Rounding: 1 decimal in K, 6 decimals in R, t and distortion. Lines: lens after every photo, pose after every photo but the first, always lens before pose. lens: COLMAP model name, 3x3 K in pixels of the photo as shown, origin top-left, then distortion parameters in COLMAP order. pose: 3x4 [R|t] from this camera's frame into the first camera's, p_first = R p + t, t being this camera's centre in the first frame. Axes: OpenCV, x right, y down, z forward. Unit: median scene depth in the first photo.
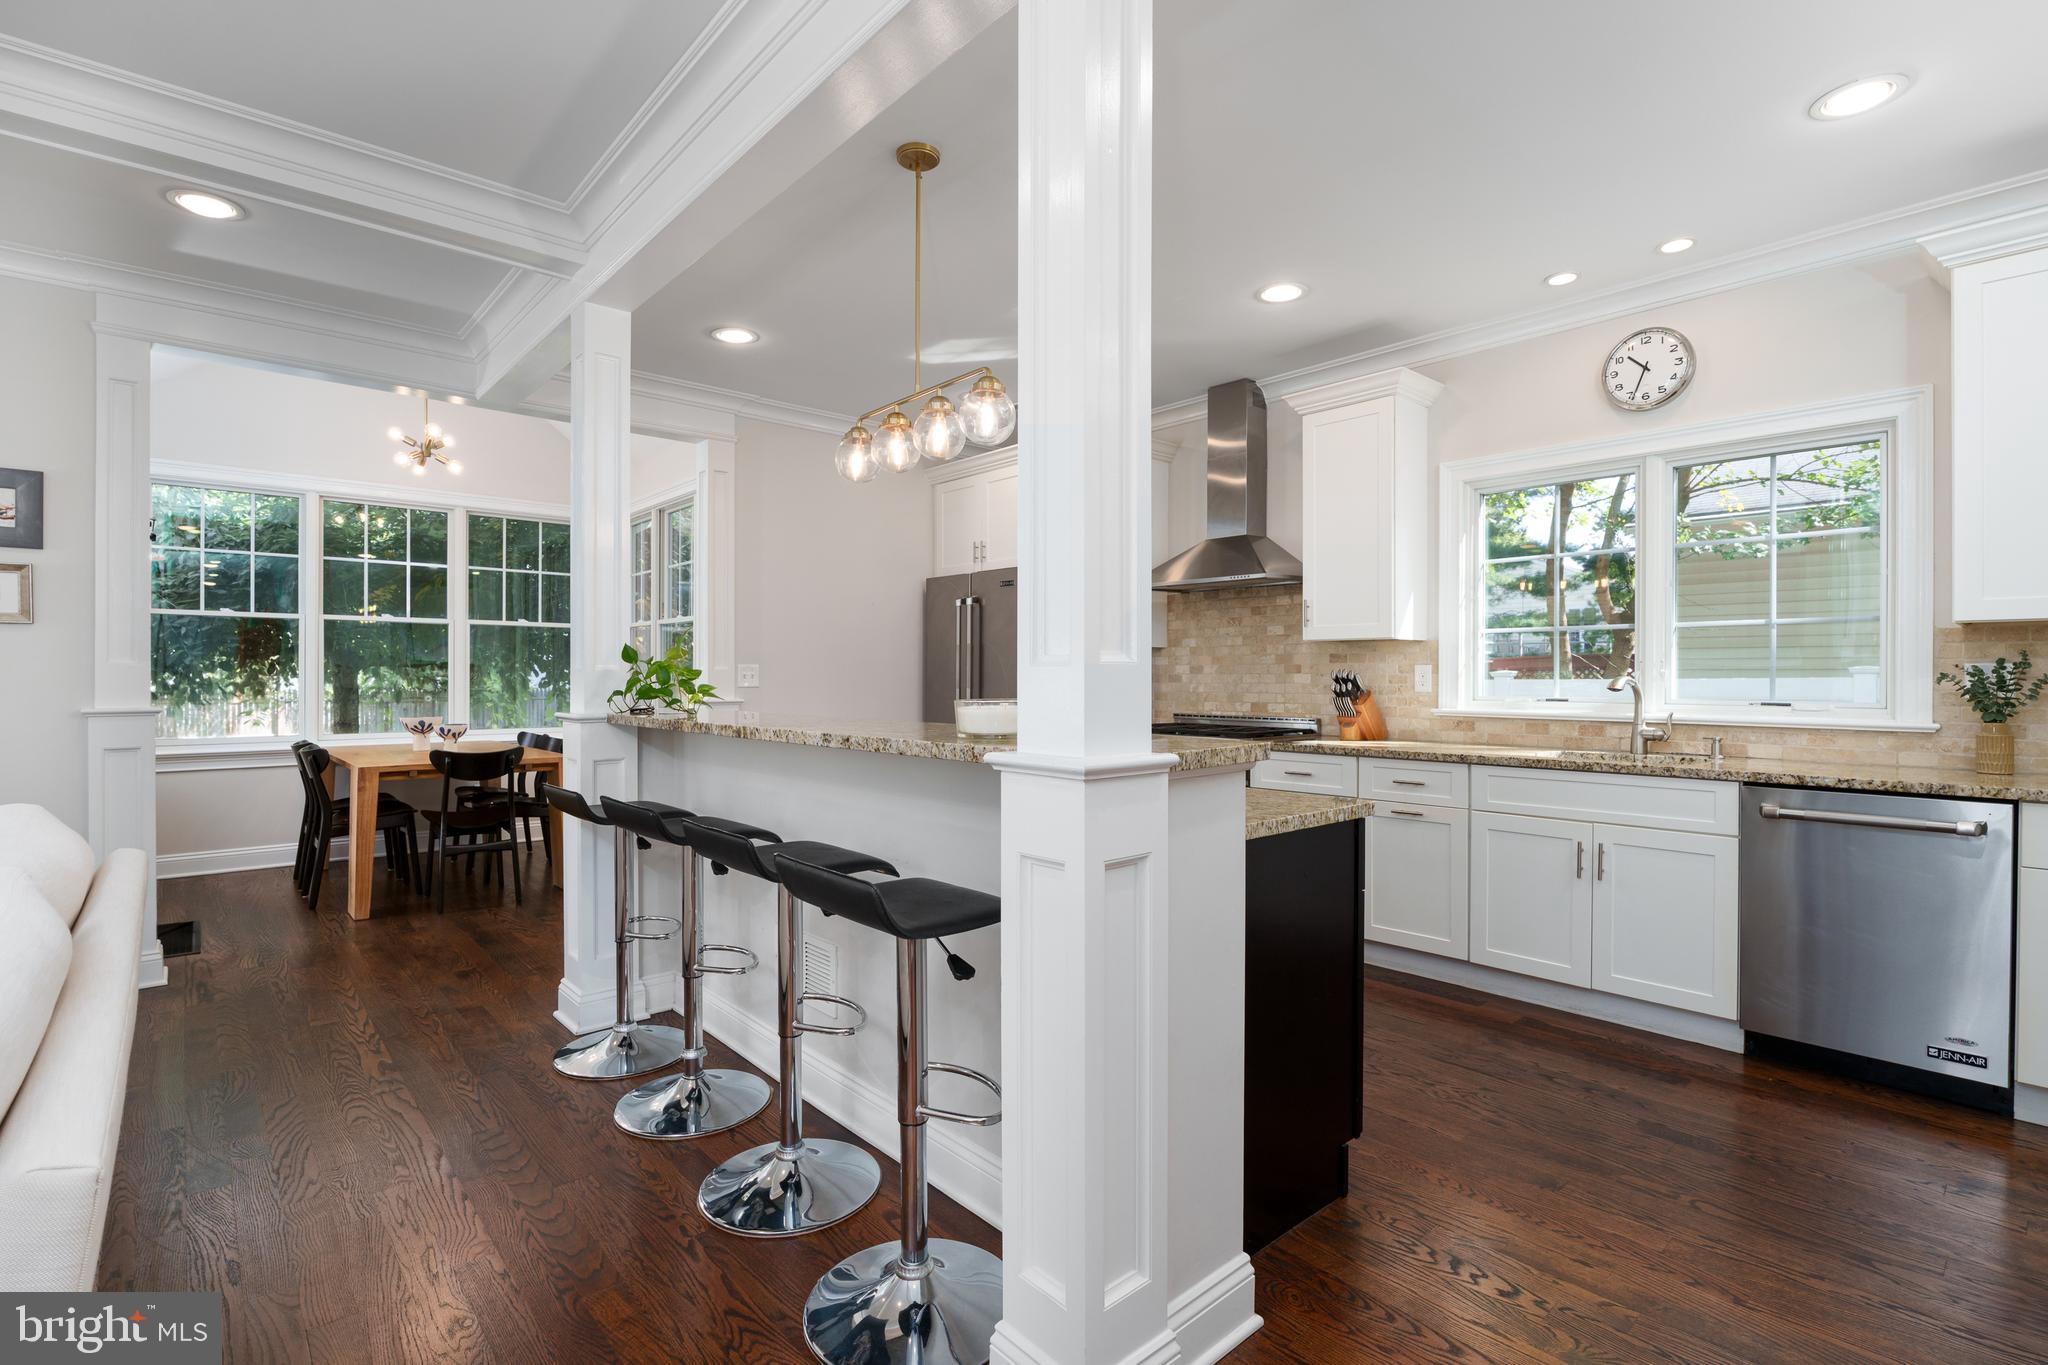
lens RADIAL K [[942.1, 0, 1024.0], [0, 942.1, 682.5], [0, 0, 1]] dist [-0.014349, -0.000093]
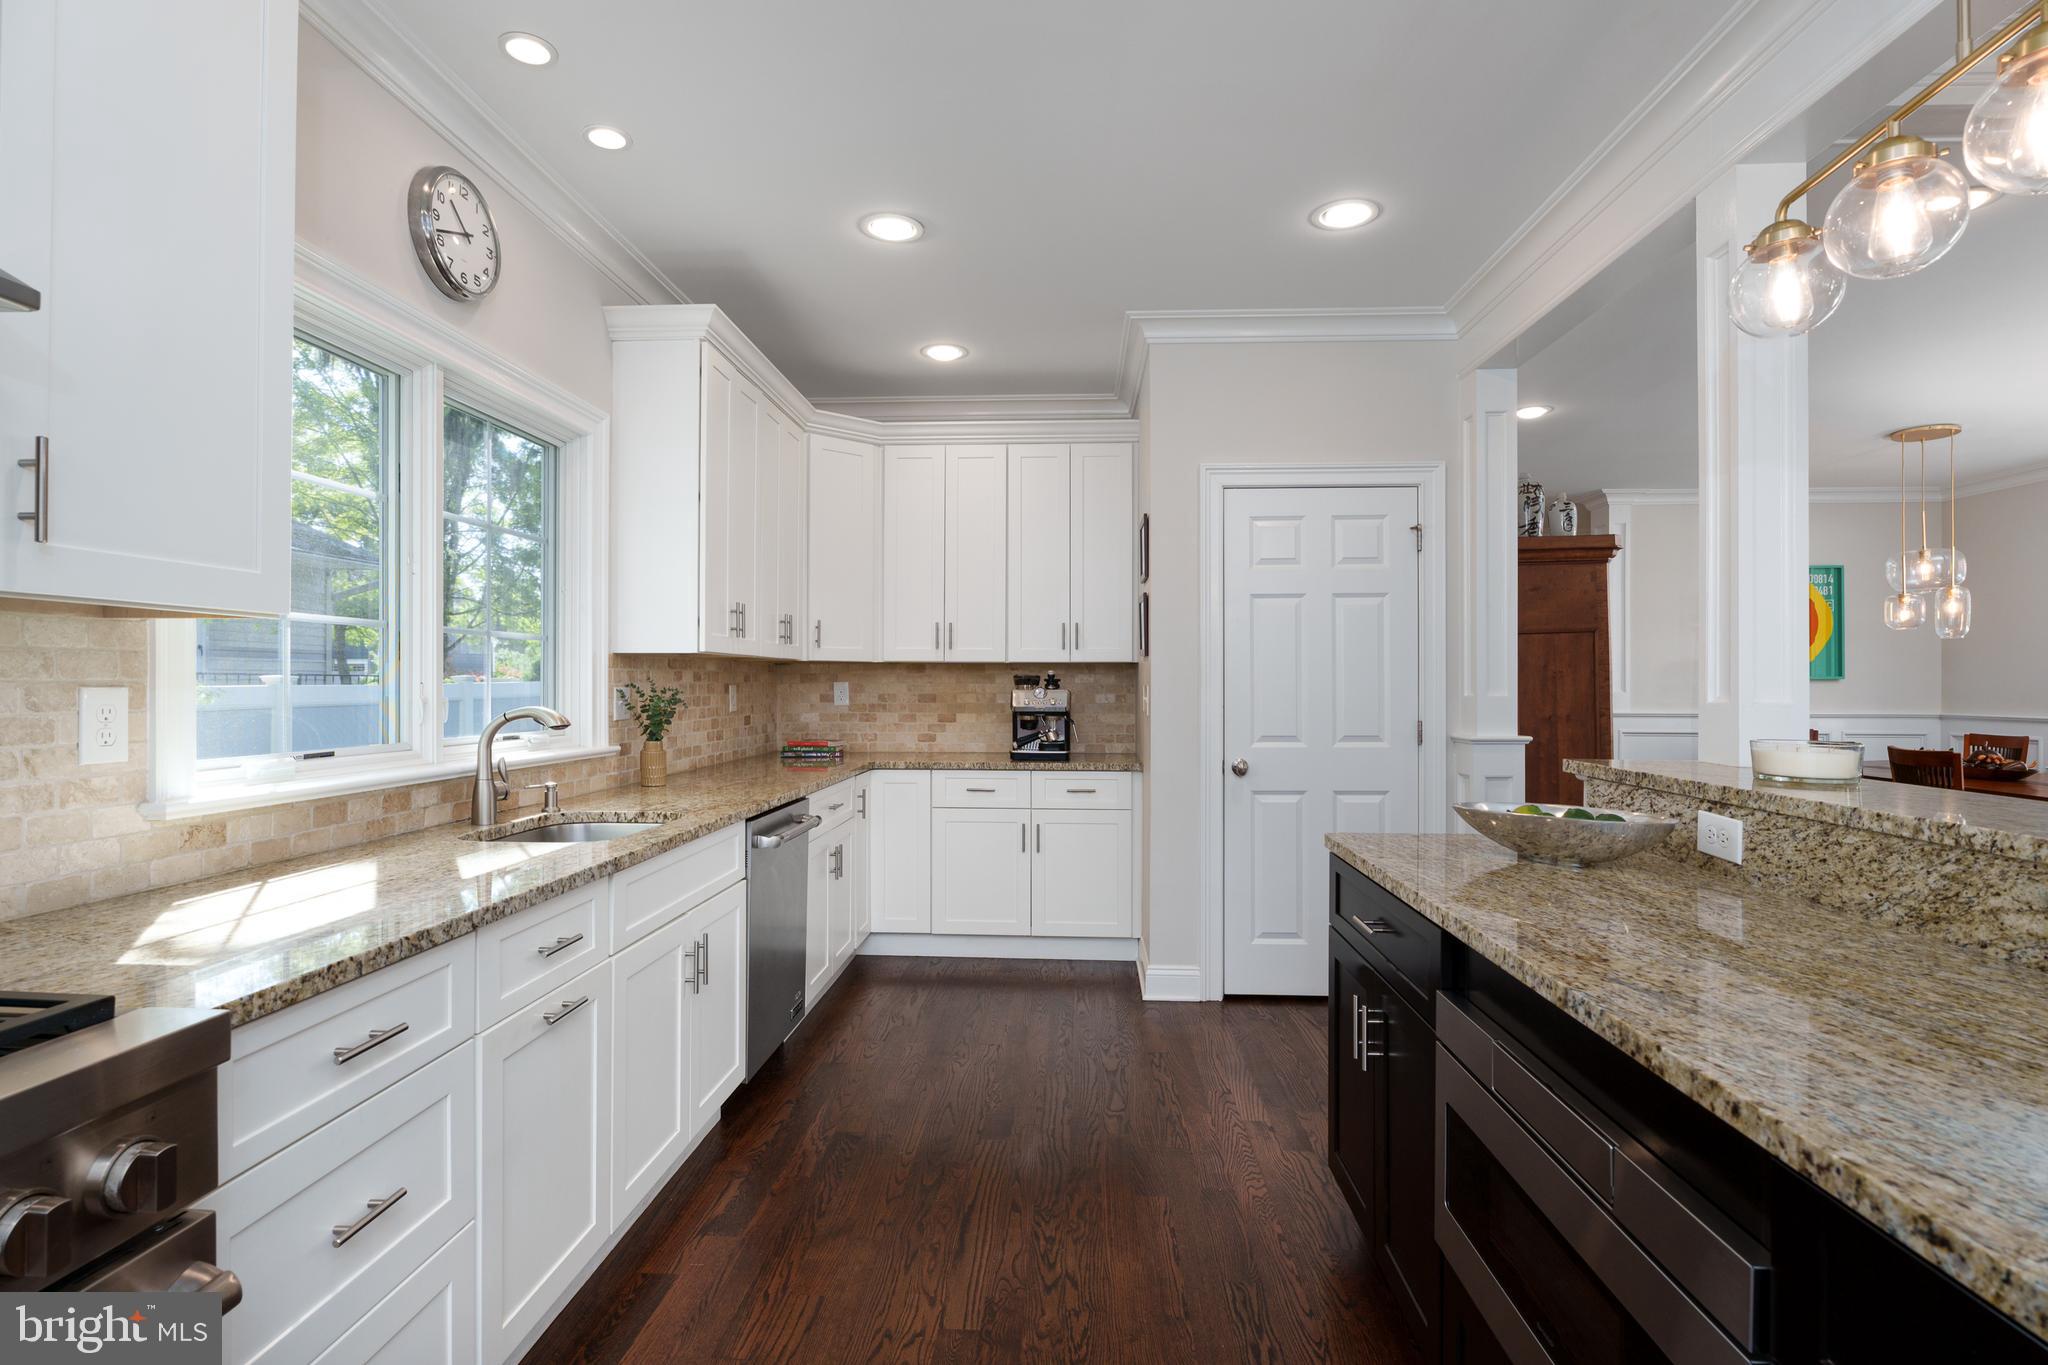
lens RADIAL K [[942.1, 0, 1024.0], [0, 942.1, 682.5], [0, 0, 1]] dist [-0.014349, -0.000093]
pose [[-0.695616, -0.000309, 0.718414, -0.067167], [0.003926, 0.999983, 0.004231, -0.020810], [-0.718403, 0.005763, -0.695603, 1.011859]]
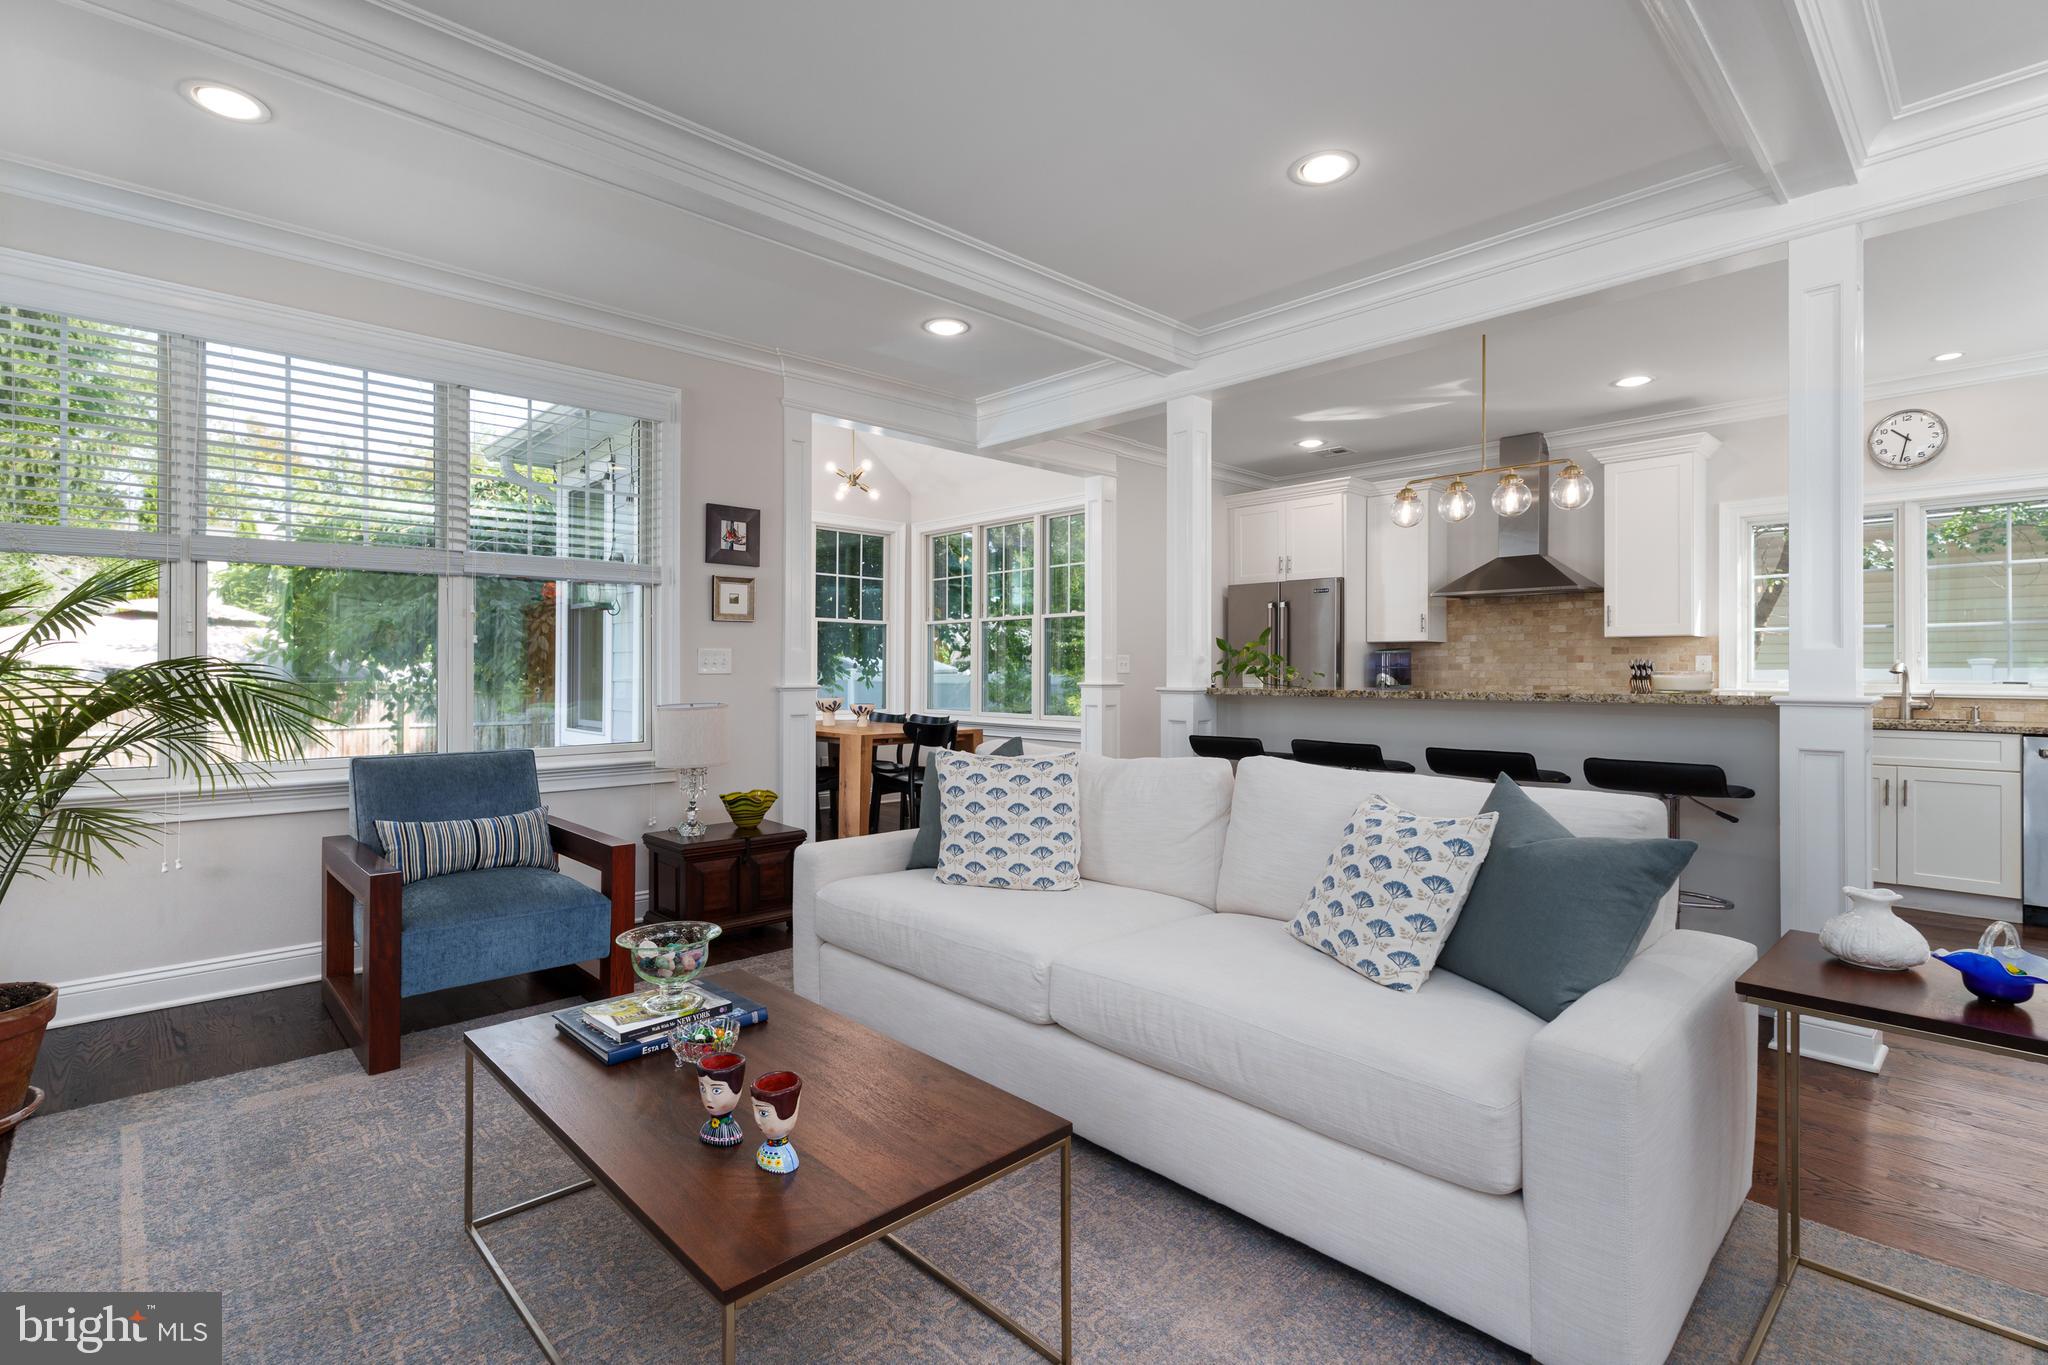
lens RADIAL K [[950.0, 0, 996.1], [0, 950.0, 671.4], [0, 0, 1]] dist [0.001082, -0.000118]
pose [[0.999899, 0.001864, 0.014064, -0.593099], [-0.001759, 0.999971, -0.007420, 0.015328], [-0.014077, 0.007395, 0.999874, -0.320657]]
